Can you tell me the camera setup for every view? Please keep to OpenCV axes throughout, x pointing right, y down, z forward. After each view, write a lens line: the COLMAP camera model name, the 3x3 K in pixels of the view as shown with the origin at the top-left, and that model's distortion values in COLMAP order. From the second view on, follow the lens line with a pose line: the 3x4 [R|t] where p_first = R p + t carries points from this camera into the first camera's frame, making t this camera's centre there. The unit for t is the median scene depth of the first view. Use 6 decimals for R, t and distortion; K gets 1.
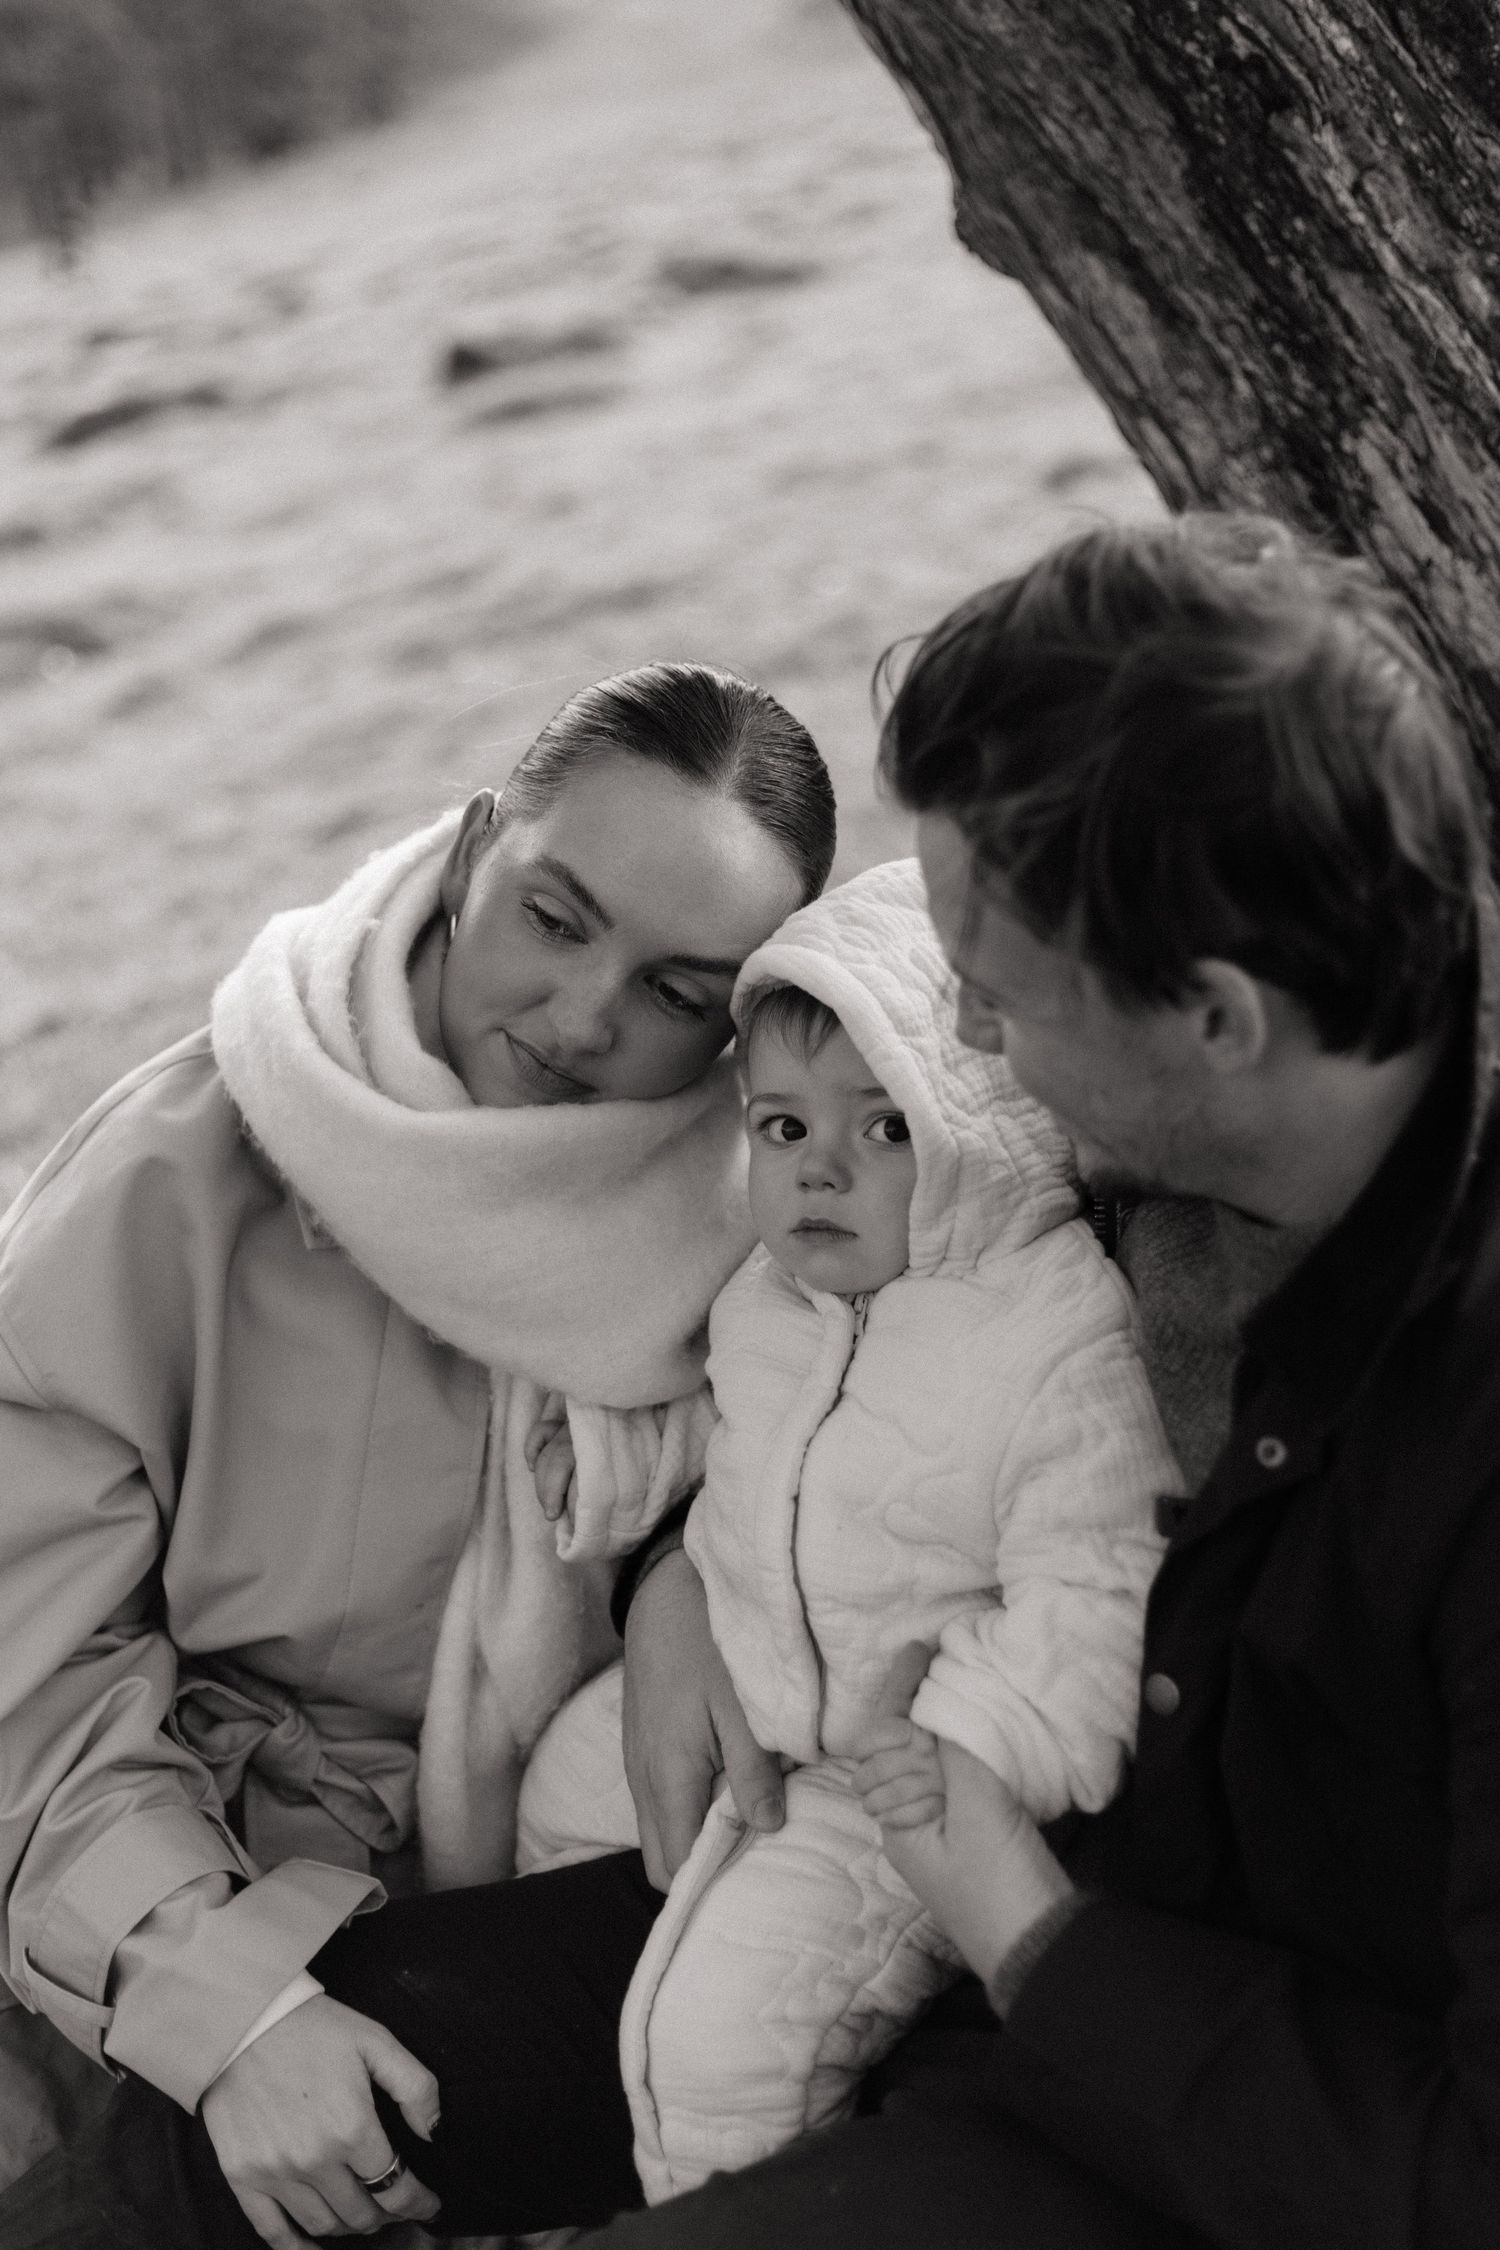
lens RADIAL K [[3090.4, 0, 750.0], [0, 3090.4, 1125.0], [0, 0, 1]] dist [0.016630, 0.036881]
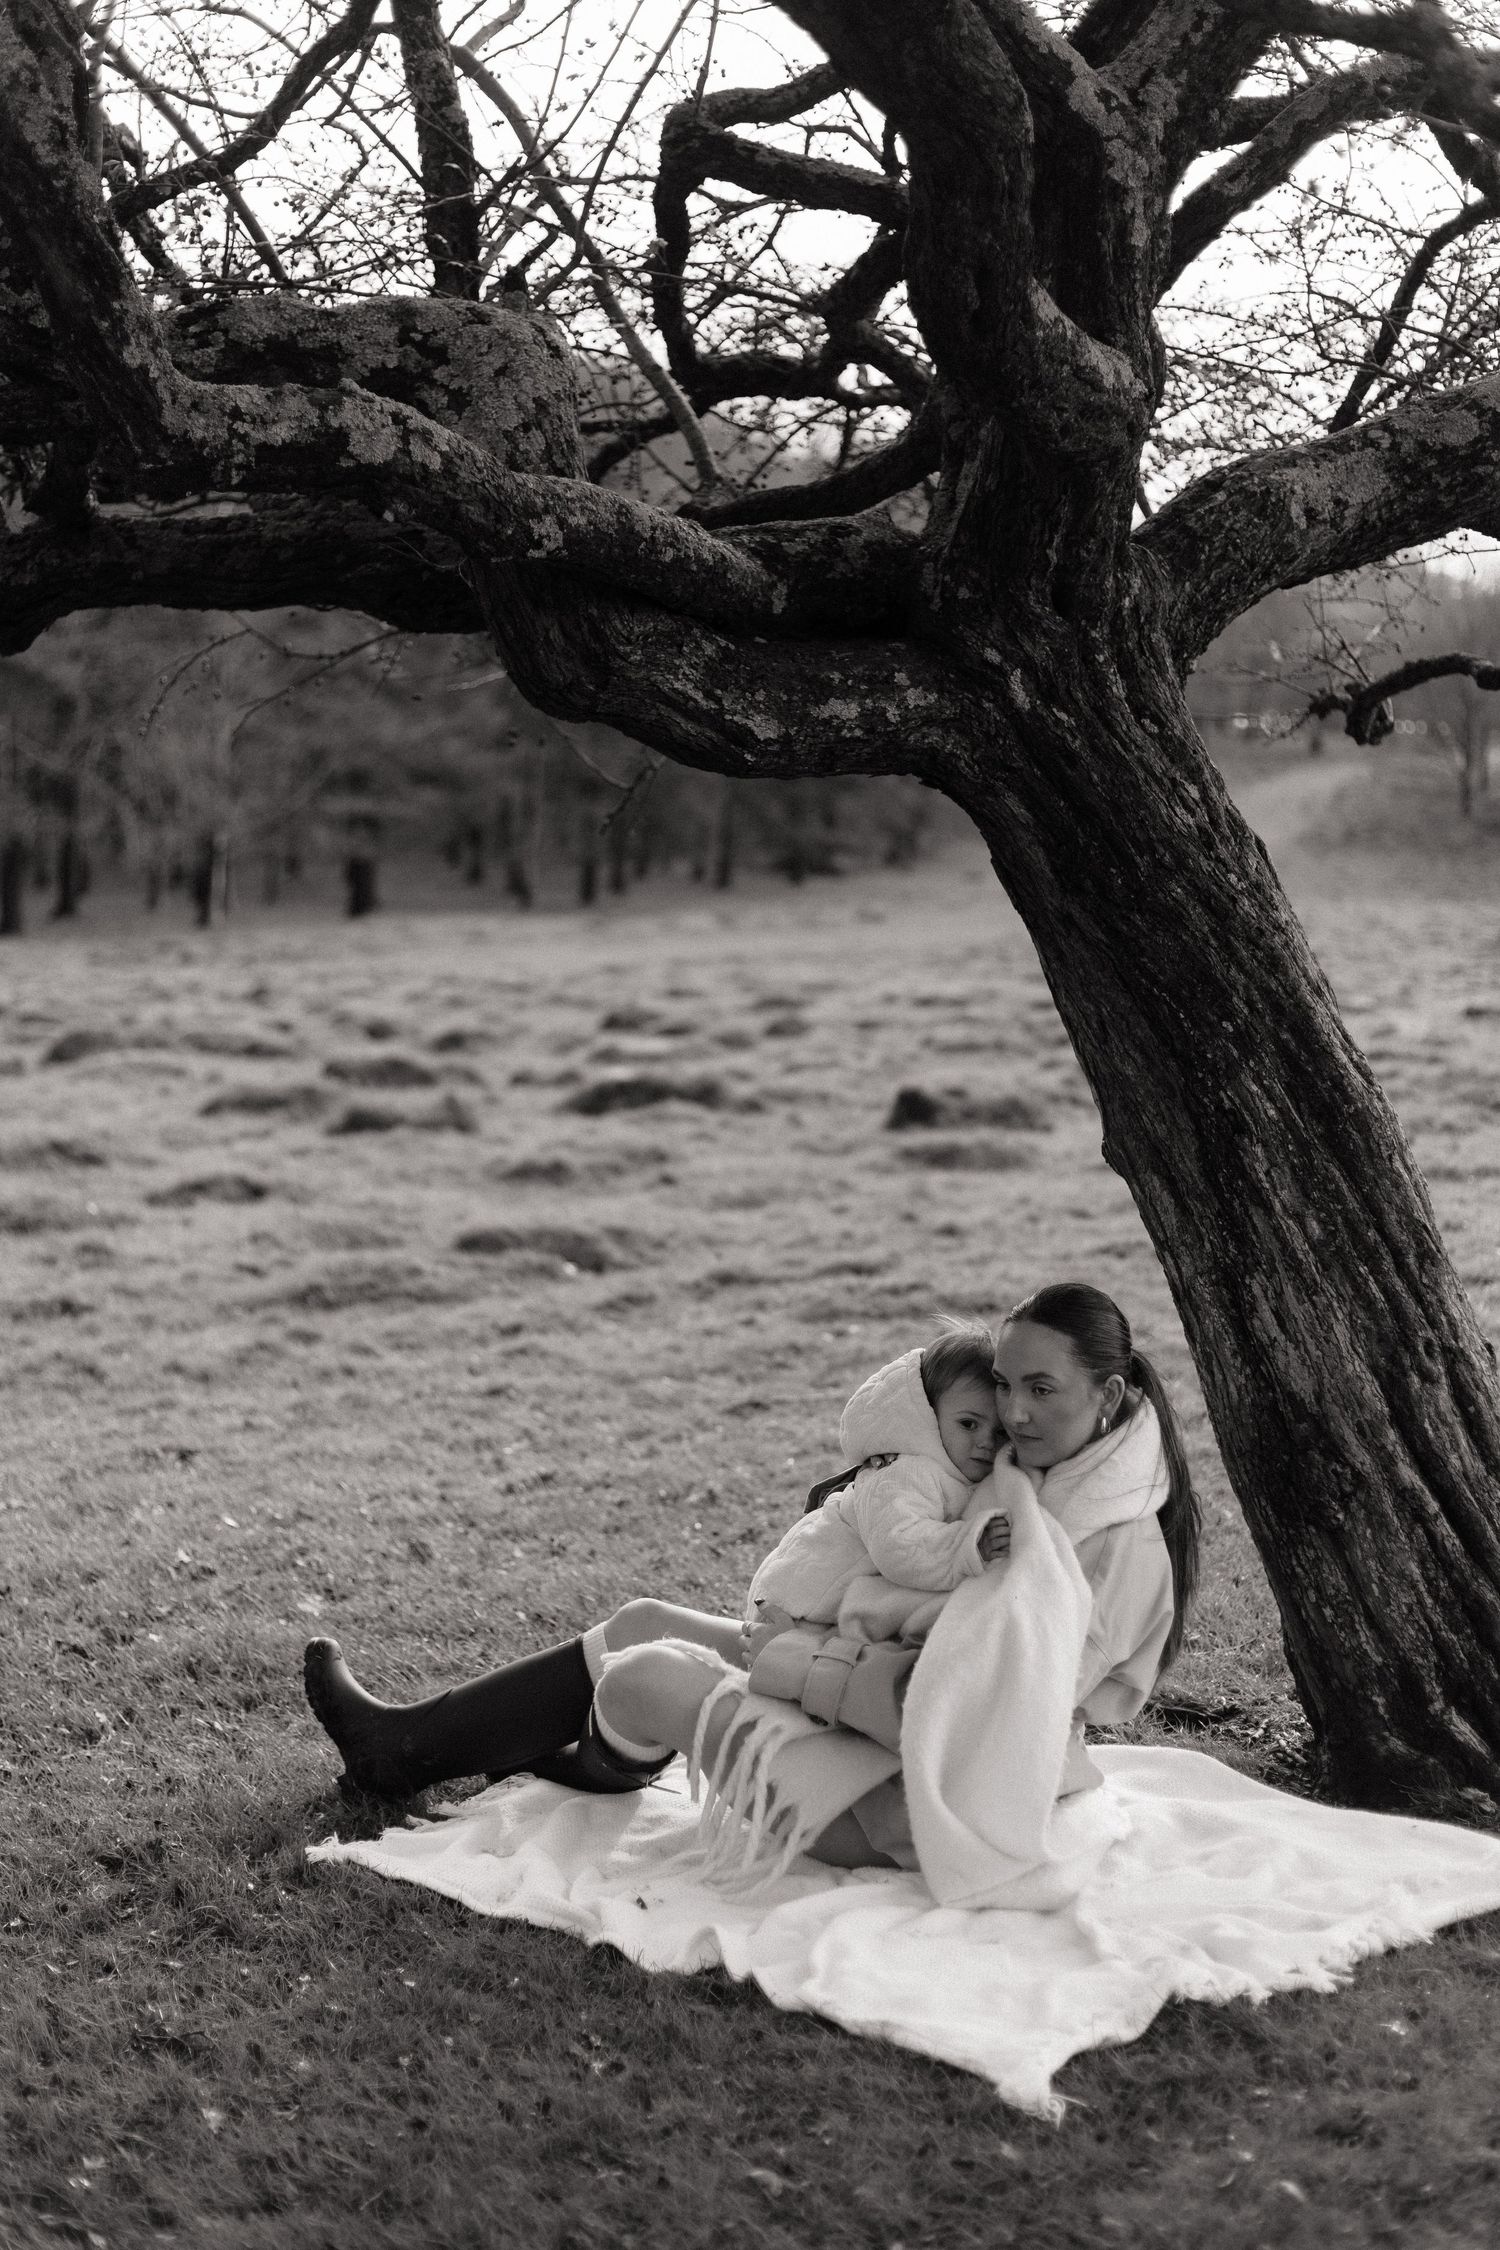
lens RADIAL K [[3090.4, 0, 750.0], [0, 3090.4, 1125.0], [0, 0, 1]] dist [0.016630, 0.036881]
pose [[0.969328, 0.198921, -0.144336, 0.141268], [-0.226622, 0.950695, -0.211712, 0.219330], [0.095106, 0.237929, 0.966615, -1.176649]]
